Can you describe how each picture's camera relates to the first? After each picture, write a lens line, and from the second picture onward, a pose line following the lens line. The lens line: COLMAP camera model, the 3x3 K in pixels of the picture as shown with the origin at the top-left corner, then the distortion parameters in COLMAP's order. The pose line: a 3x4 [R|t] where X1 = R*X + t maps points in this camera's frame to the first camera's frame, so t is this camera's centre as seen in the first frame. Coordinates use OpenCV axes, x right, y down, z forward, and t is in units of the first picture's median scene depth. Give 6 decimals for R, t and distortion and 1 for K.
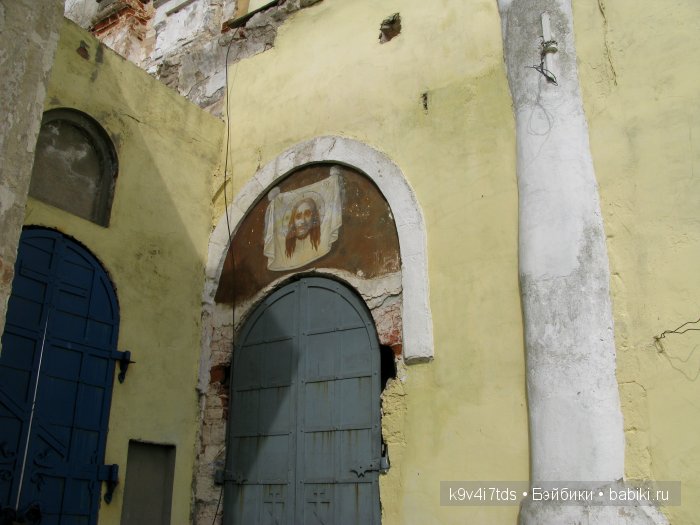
lens RADIAL K [[703.7, 0, 347.2], [0, 703.7, 266.7], [0, 0, 1]] dist [-0.210358, 0.252480]
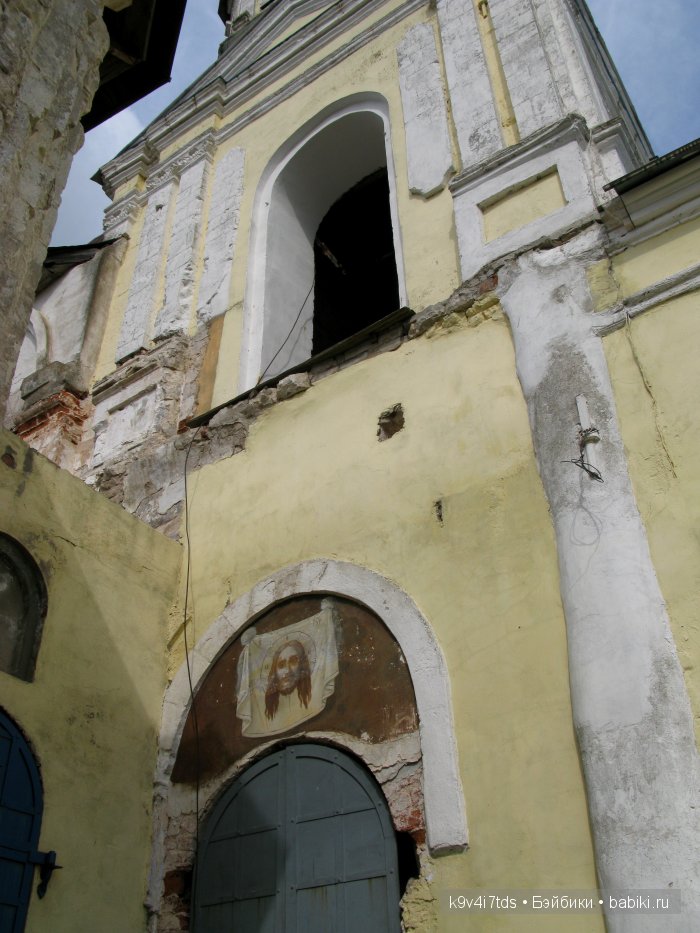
lens RADIAL K [[937.9, 0, 348.2], [0, 937.9, 470.0], [0, 0, 1]] dist [-0.210358, 0.252480]
pose [[0.999393, -0.031256, 0.015356, -0.005756], [0.034314, 0.959028, -0.281224, 0.012595], [-0.005937, 0.281581, 0.959519, -0.032521]]
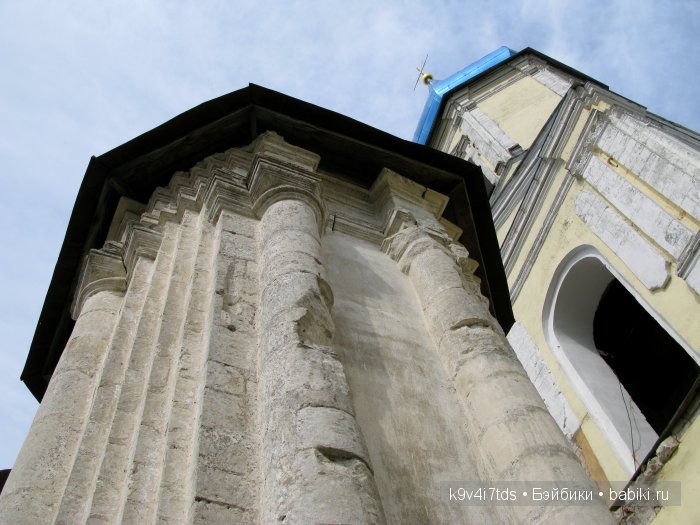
lens RADIAL K [[703.7, 0, 347.2], [0, 703.7, 266.7], [0, 0, 1]] dist [-0.210358, 0.252480]
pose [[0.808067, -0.562815, -0.173974, -0.133205], [0.313967, 0.661350, -0.681205, 0.006247], [0.498450, 0.495837, 0.711121, -0.263329]]
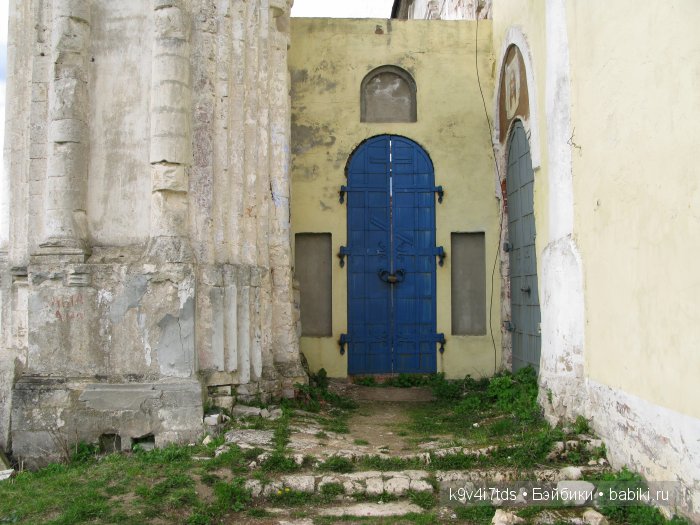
lens RADIAL K [[703.7, 0, 347.2], [0, 703.7, 266.7], [0, 0, 1]] dist [-0.210358, 0.252480]
pose [[0.568762, -0.054156, -0.820717, 0.989858], [0.300290, 0.942623, 0.145902, -0.018731], [0.765726, -0.329437, 0.552391, -0.269783]]
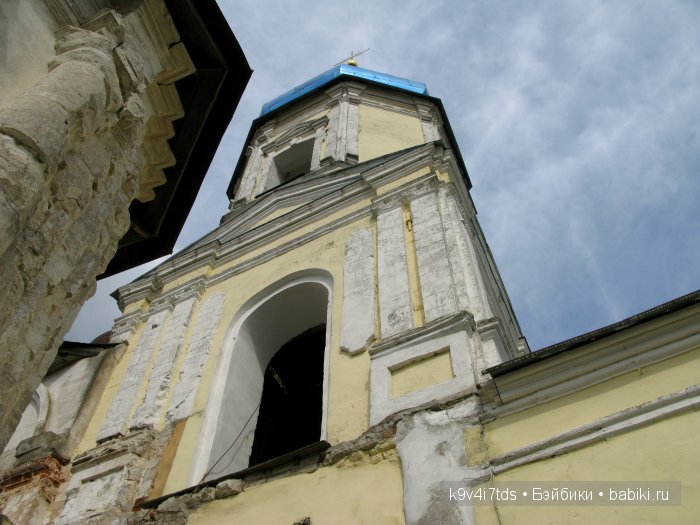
lens RADIAL K [[703.7, 0, 347.2], [0, 703.7, 266.7], [0, 0, 1]] dist [-0.210358, 0.252480]
pose [[0.989734, 0.120468, 0.076909, 0.007273], [-0.048478, 0.789162, -0.612269, -0.045270], [-0.134452, 0.602255, 0.786900, -0.031908]]
